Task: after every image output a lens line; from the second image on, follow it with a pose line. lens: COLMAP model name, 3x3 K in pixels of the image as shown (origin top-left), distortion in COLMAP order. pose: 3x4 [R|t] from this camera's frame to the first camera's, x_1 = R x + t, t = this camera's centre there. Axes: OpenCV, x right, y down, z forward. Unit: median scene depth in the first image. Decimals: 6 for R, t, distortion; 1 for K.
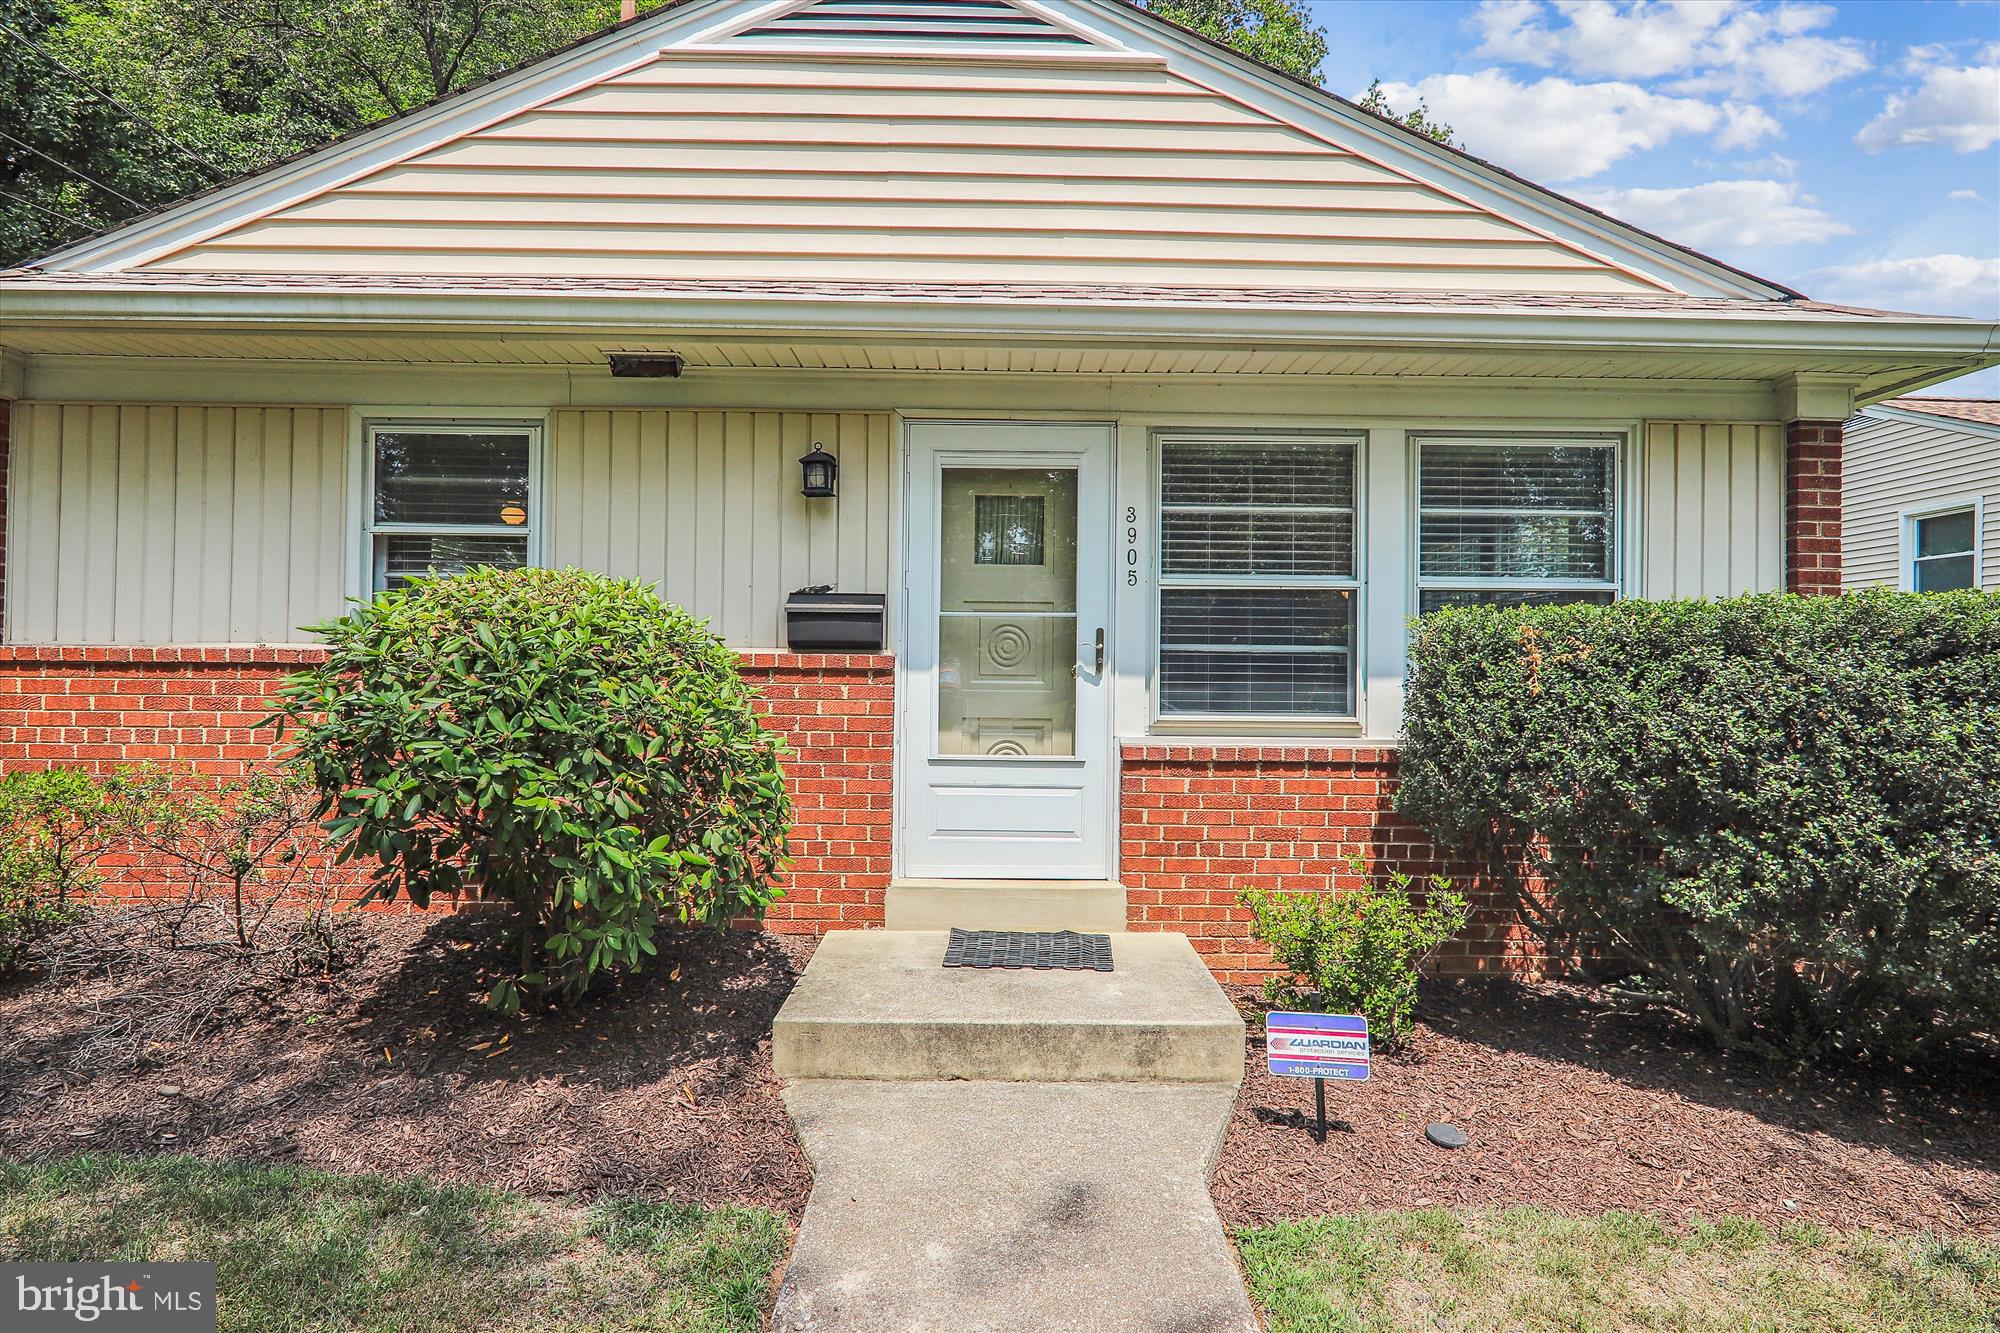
lens RADIAL K [[992.6, 0, 1005.7], [0, 992.6, 669.3], [0, 0, 1]] dist [-0.000458, -0.001671]
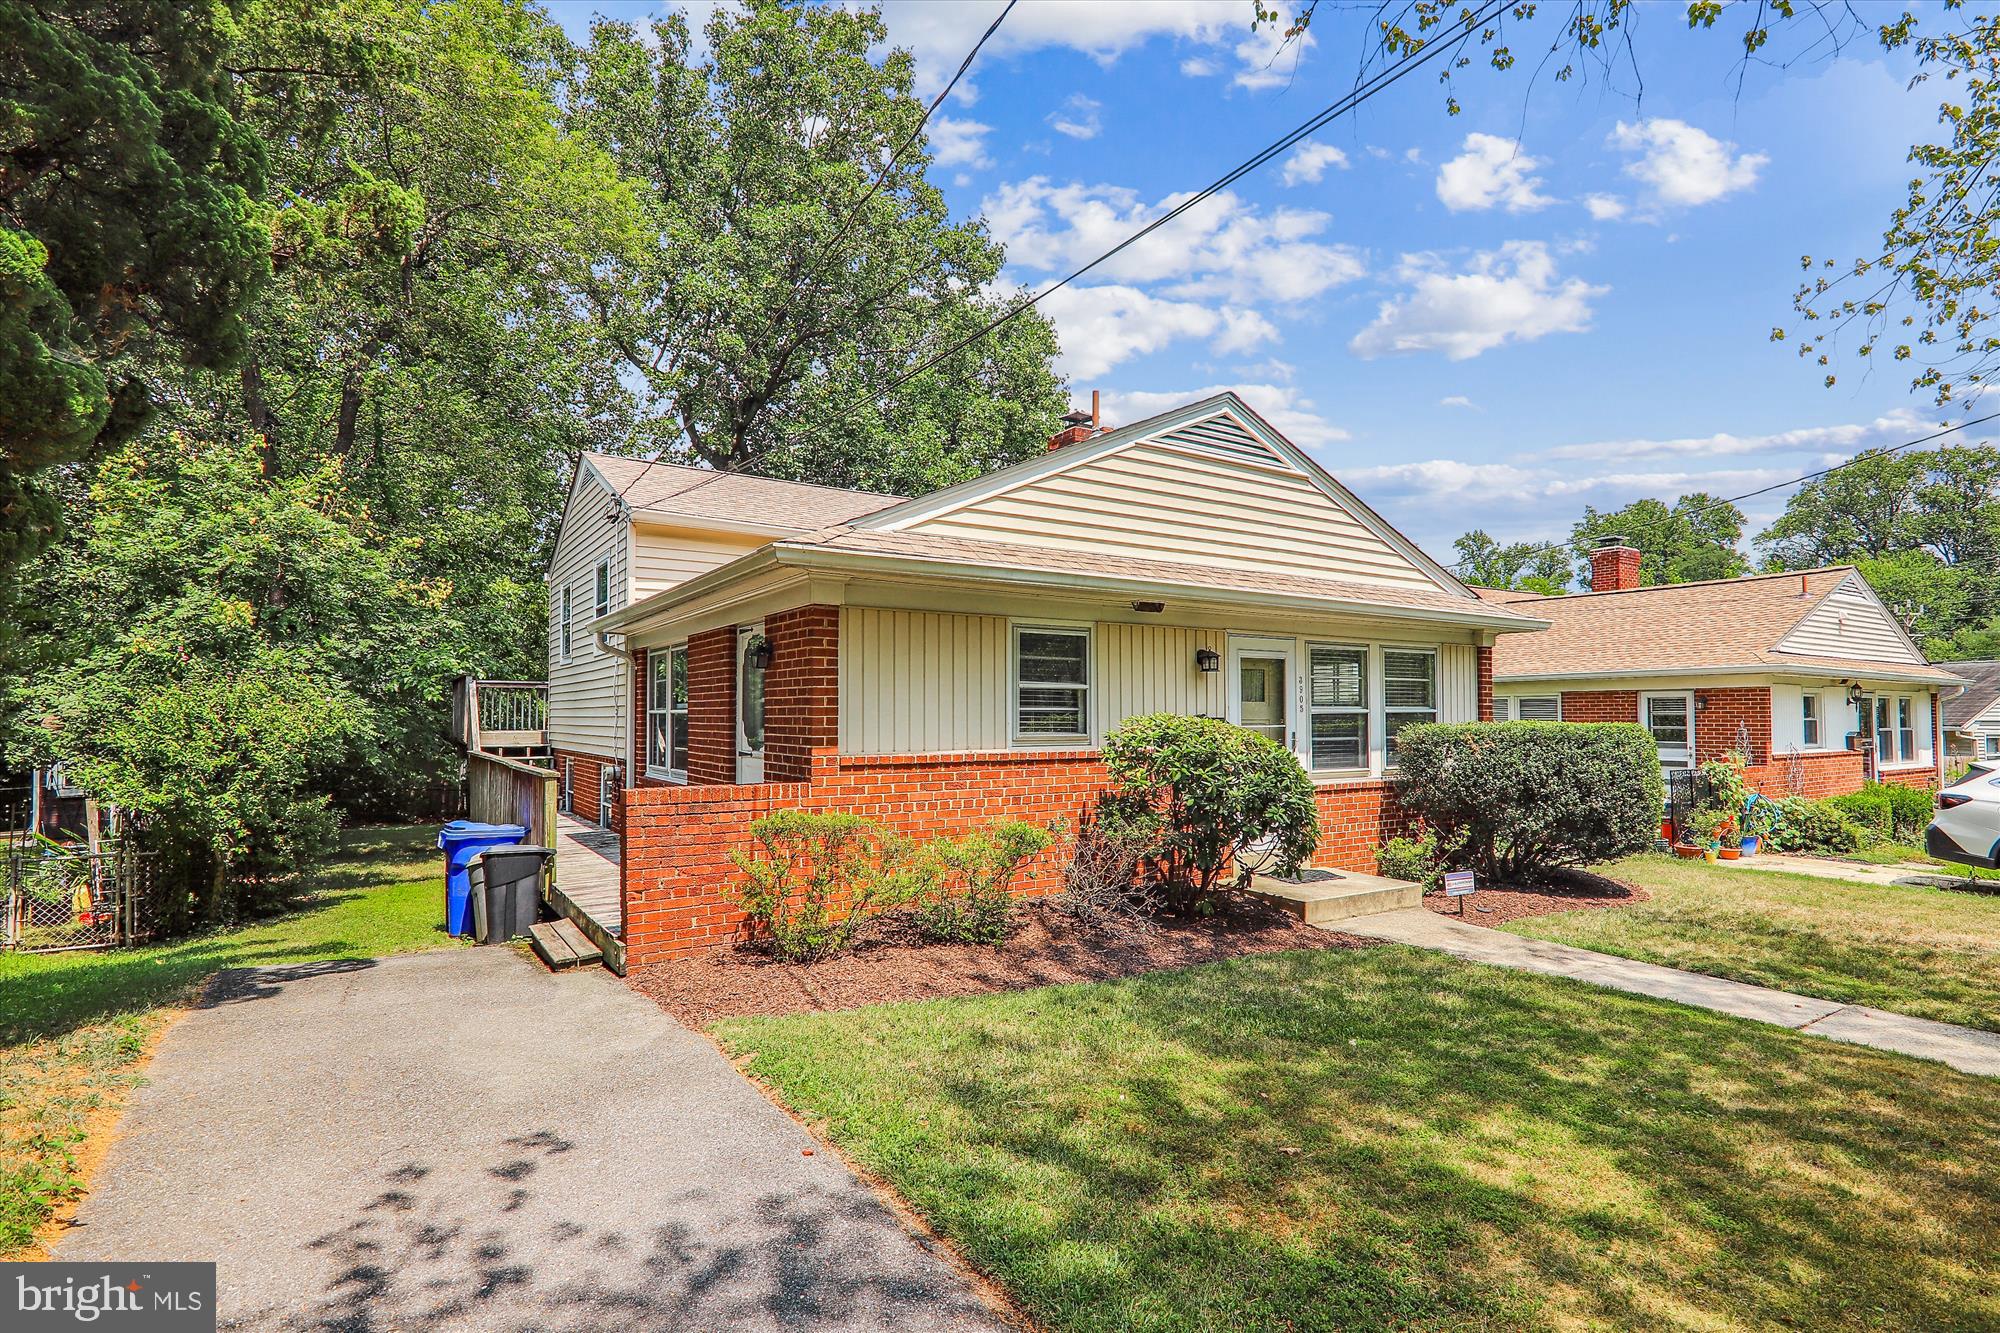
lens RADIAL K [[992.6, 0, 1015.6], [0, 992.6, 678.3], [0, 0, 1]] dist [-0.000458, -0.001671]
pose [[0.841413, 0.010251, 0.540296, -1.635284], [0.005868, 0.999588, -0.028103, -0.103351], [-0.540361, 0.026816, 0.841006, -0.526209]]
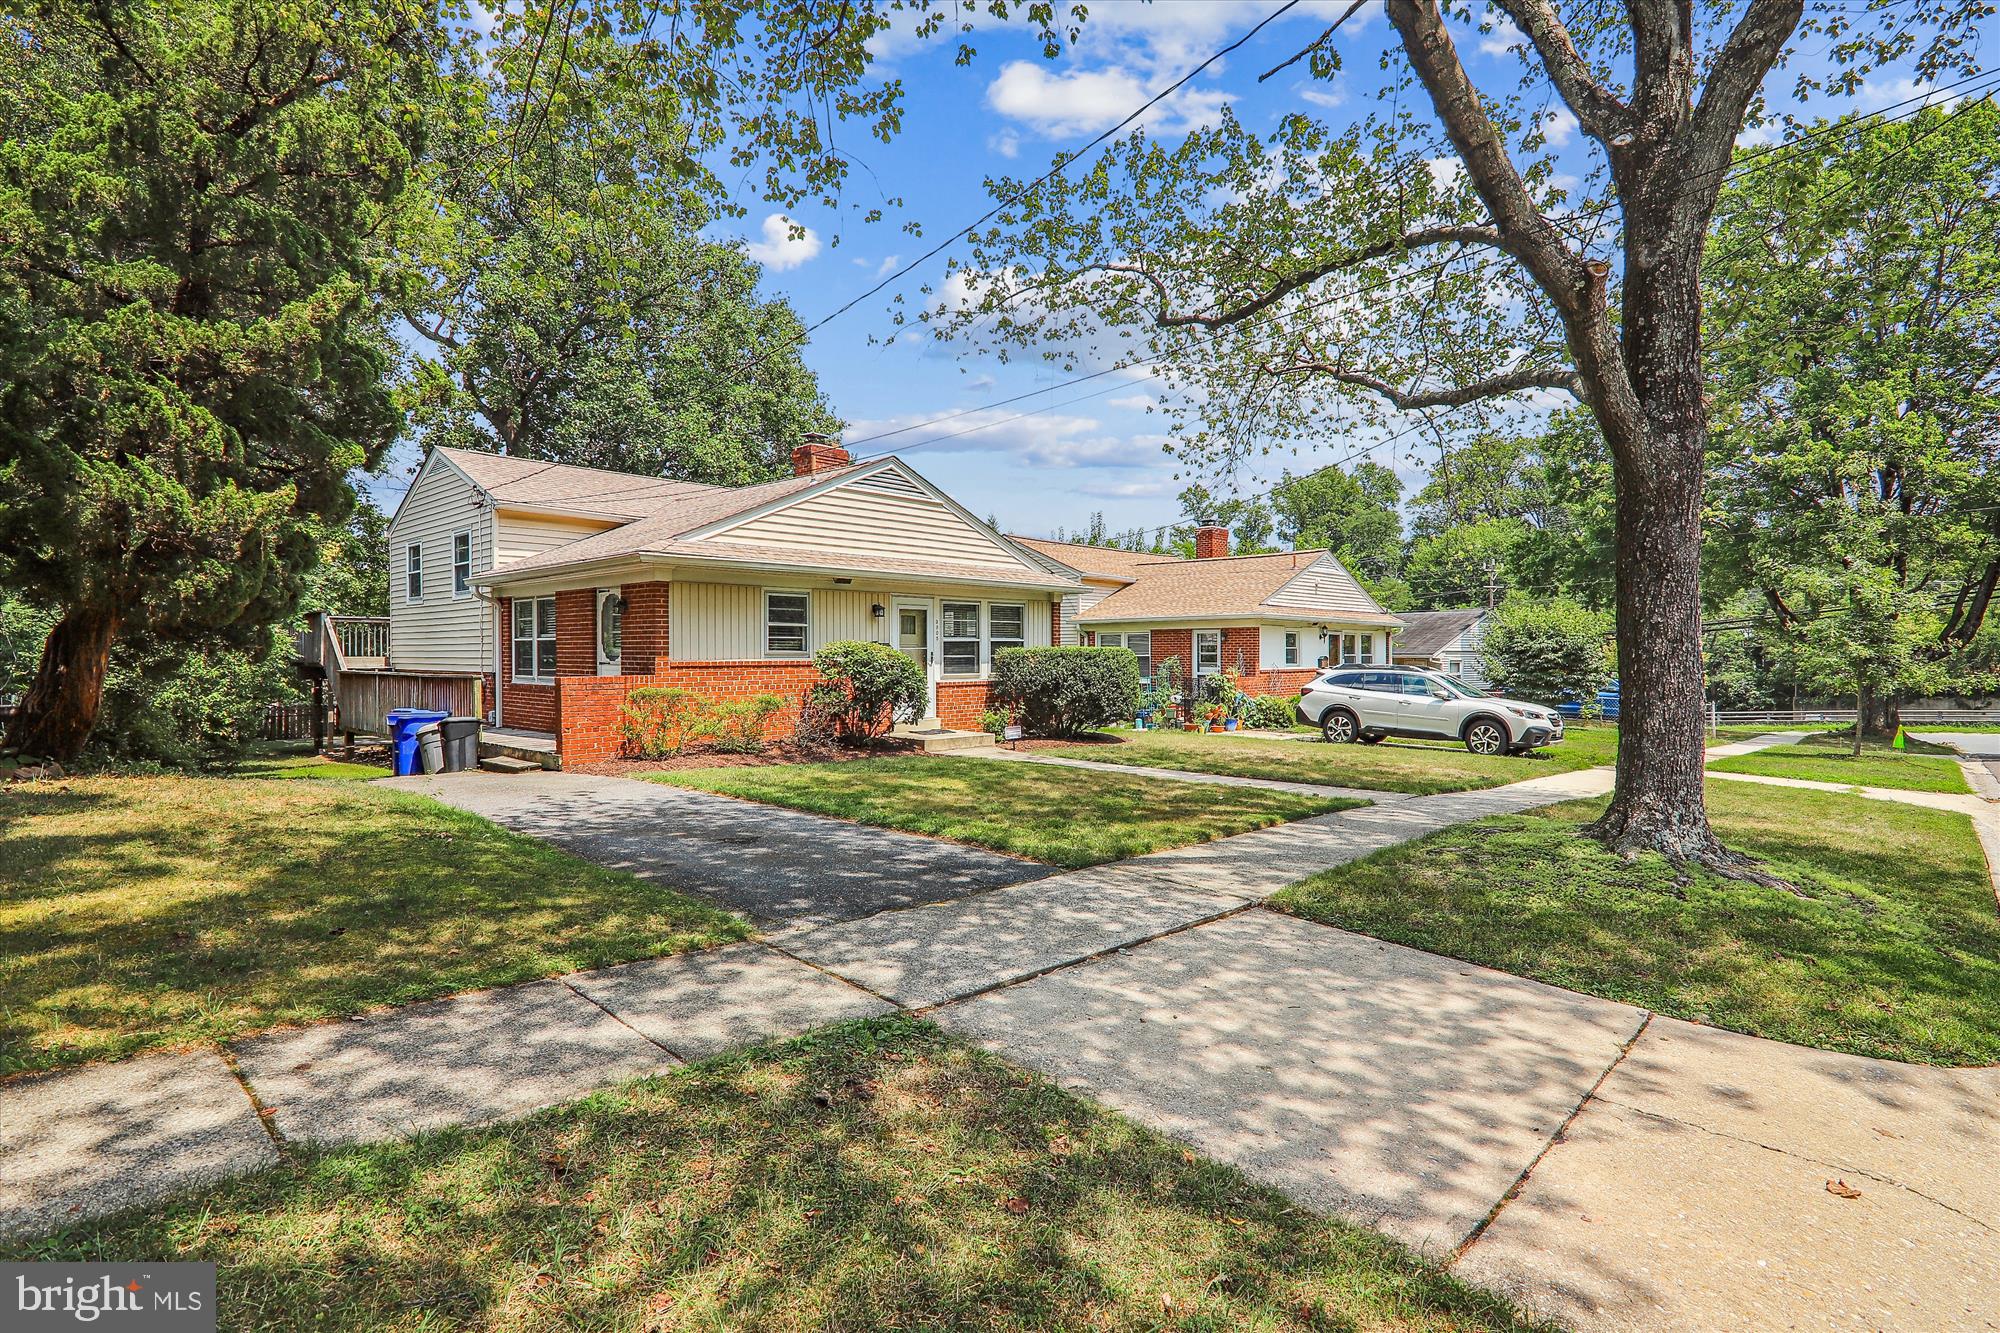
lens RADIAL K [[992.6, 0, 1020.3], [0, 992.6, 661.5], [0, 0, 1]] dist [-0.000458, -0.001671]
pose [[0.687774, -0.017320, 0.725718, -2.485264], [0.003167, 0.999777, 0.020859, -0.083521], [-0.725918, -0.012048, 0.687676, -1.907100]]
